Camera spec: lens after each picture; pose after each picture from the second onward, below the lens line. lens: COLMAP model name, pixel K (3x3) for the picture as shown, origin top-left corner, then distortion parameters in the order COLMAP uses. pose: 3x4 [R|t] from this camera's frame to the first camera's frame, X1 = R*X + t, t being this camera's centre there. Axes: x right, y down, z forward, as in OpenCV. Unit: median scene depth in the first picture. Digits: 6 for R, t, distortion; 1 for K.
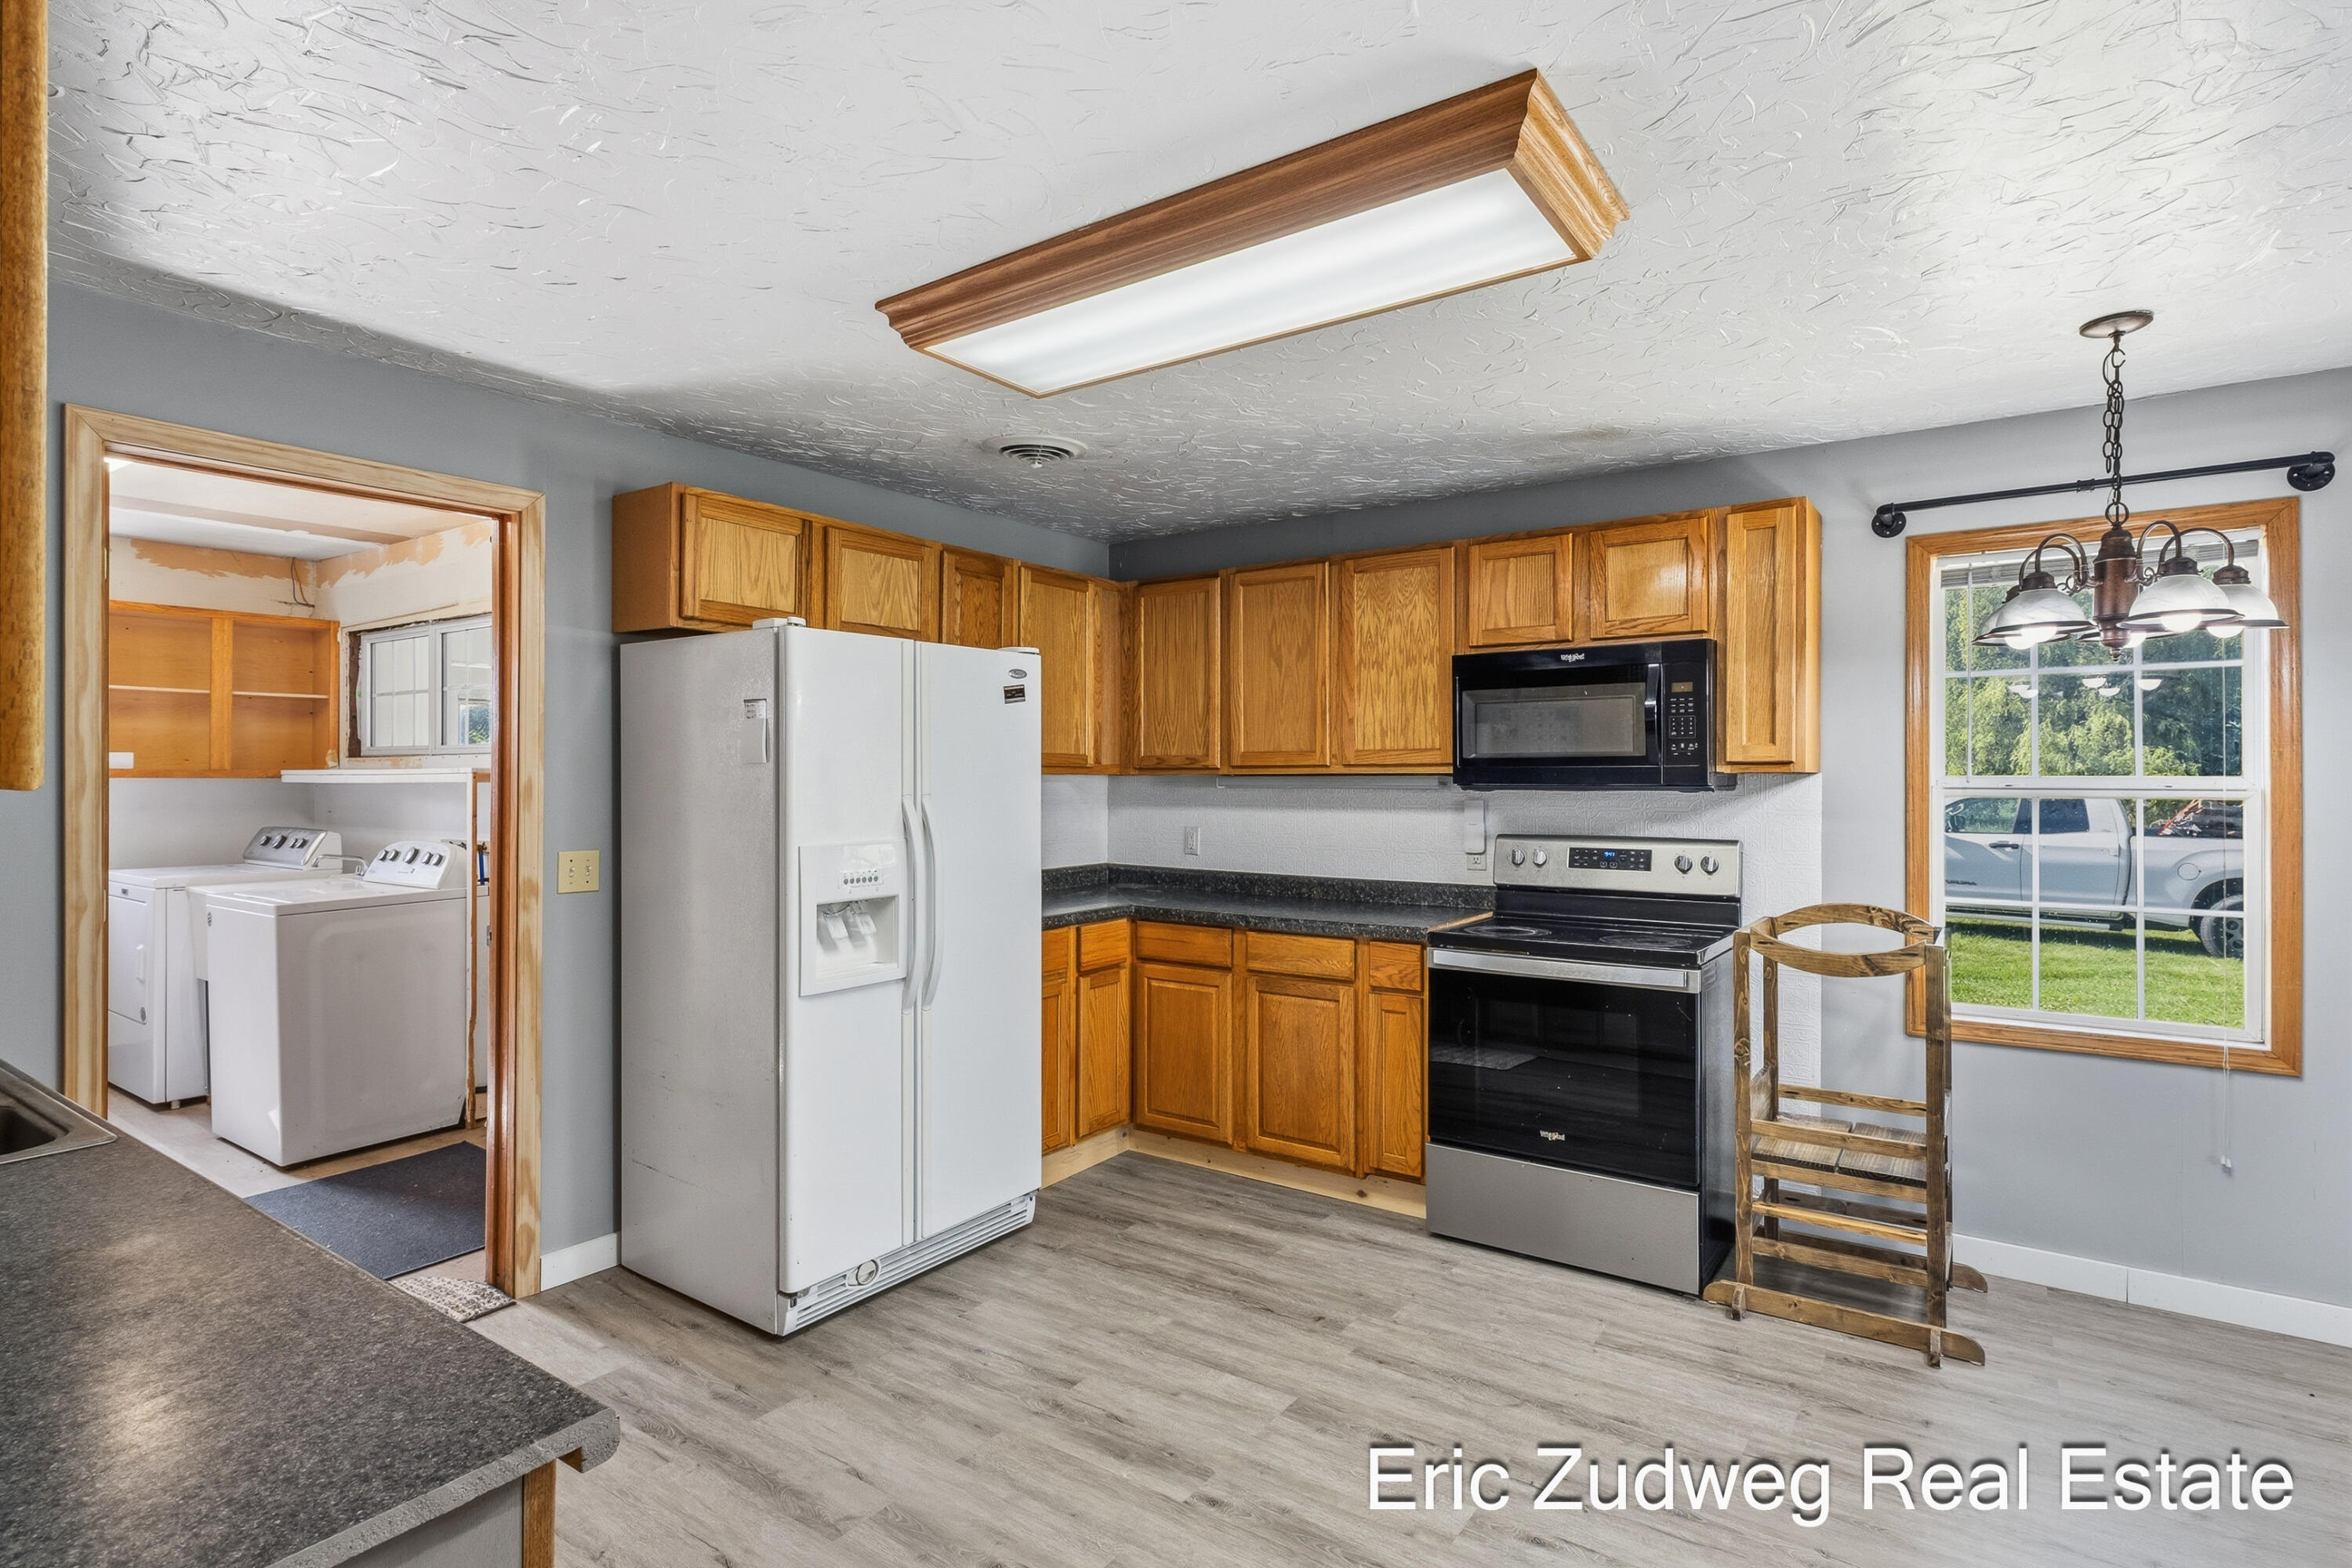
lens RADIAL K [[1156.2, 0, 1183.5], [0, 1156.2, 785.8], [0, 0, 1]] dist [0.002611, -0.004594]
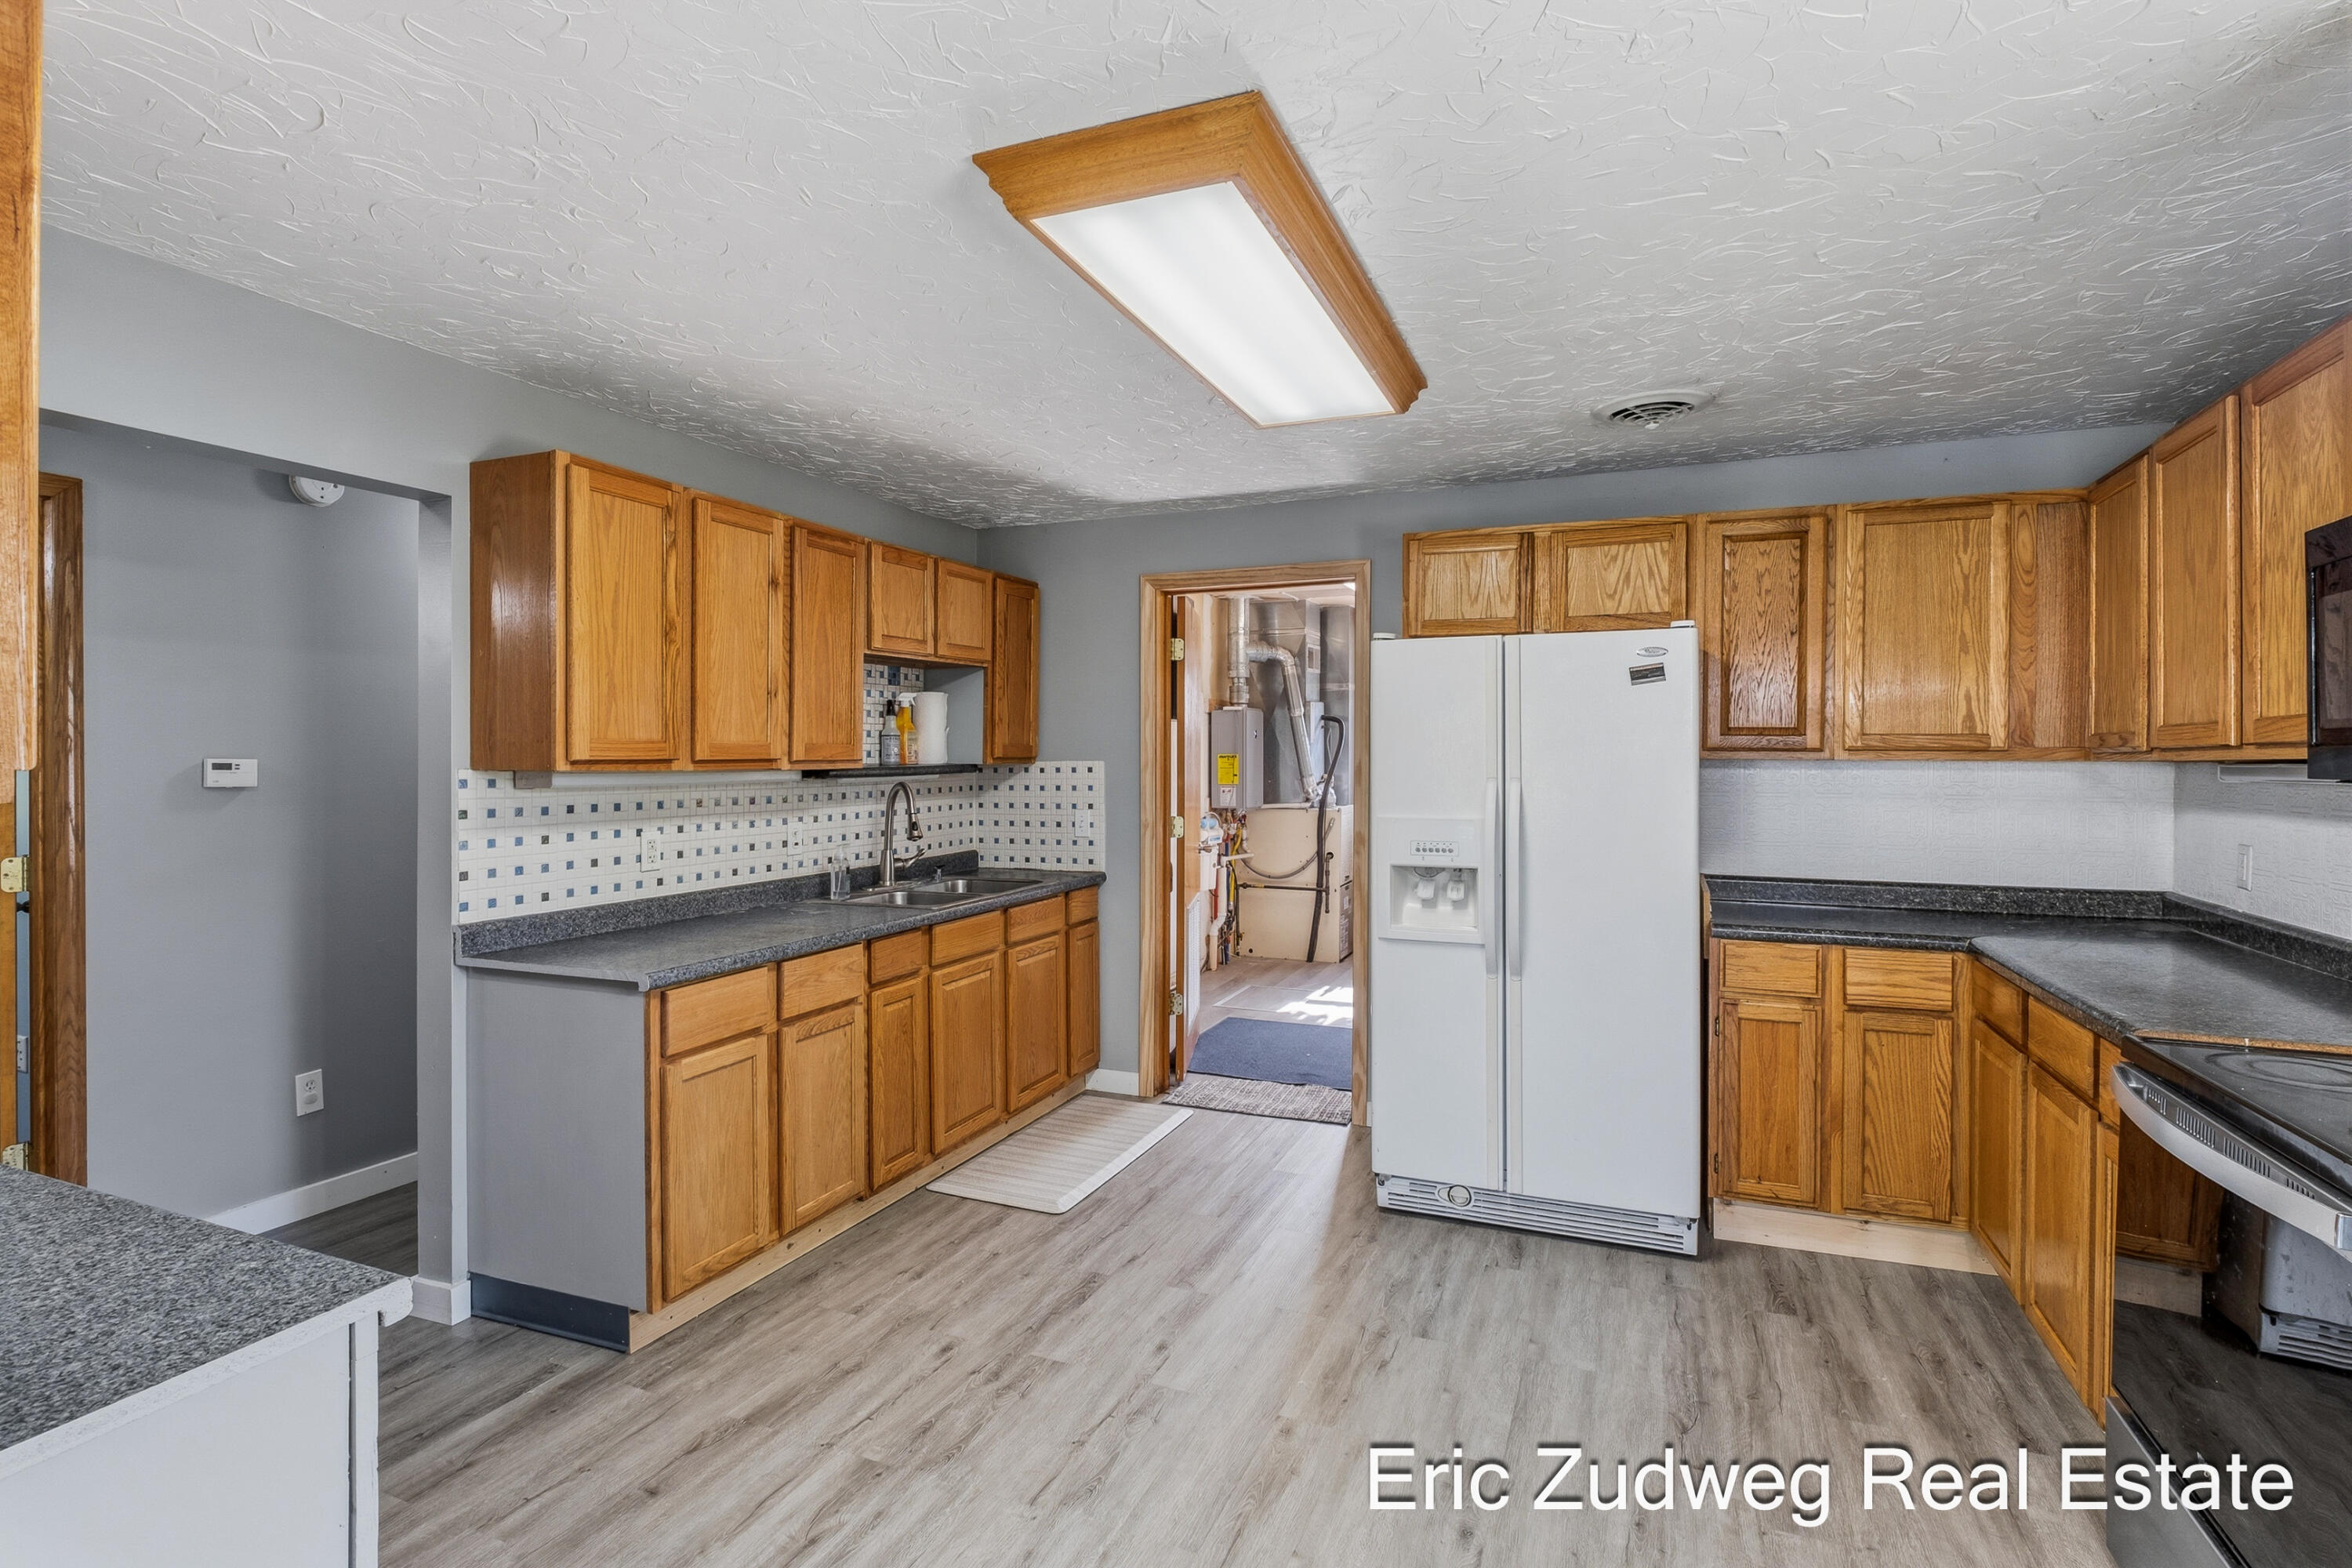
lens RADIAL K [[1156.2, 0, 1176.4], [0, 1156.2, 765.4], [0, 0, 1]] dist [0.002611, -0.004594]
pose [[0.221535, 0.004386, -0.975142, 0.644003], [-0.011400, 0.999933, 0.001908, -0.002383], [0.975086, 0.010695, 0.221571, 0.394751]]
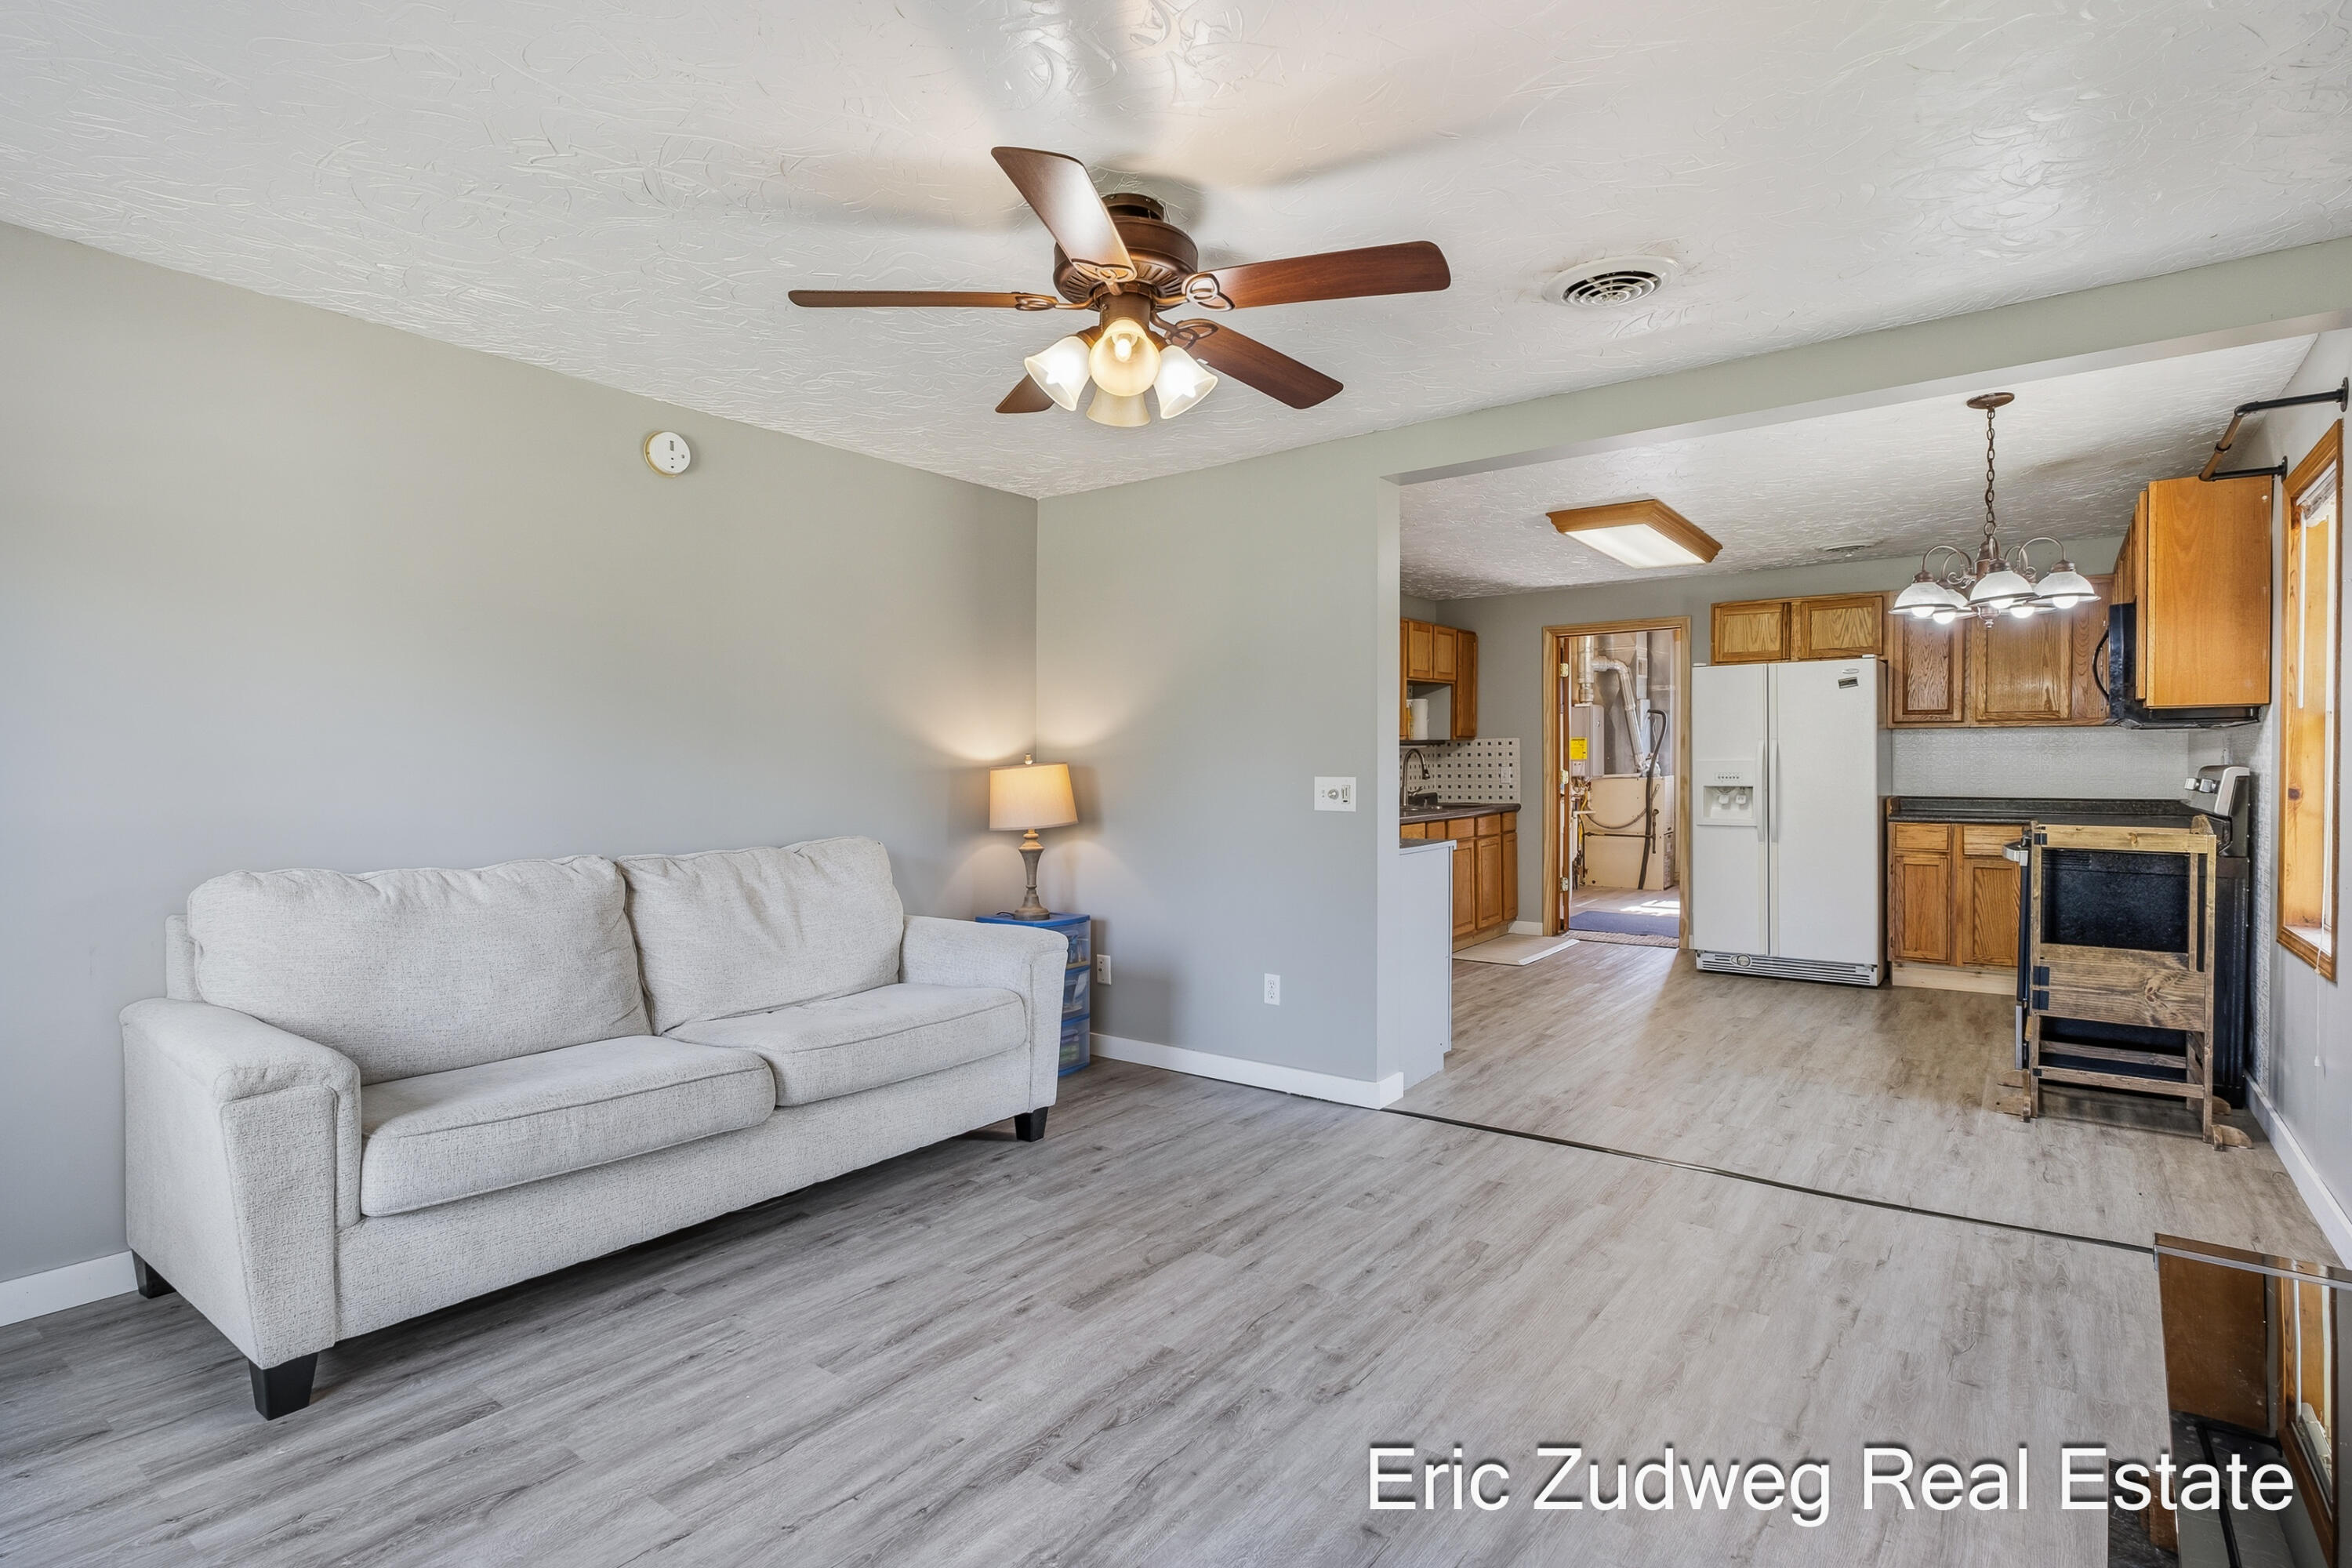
lens RADIAL K [[1156.2, 0, 1168.7], [0, 1156.2, 777.5], [0, 0, 1]] dist [0.002611, -0.004594]
pose [[-0.026699, 0.012288, -0.999568, 1.591082], [-0.005947, 0.999905, 0.012451, 0.049685], [0.999626, 0.006277, -0.026623, -0.012681]]
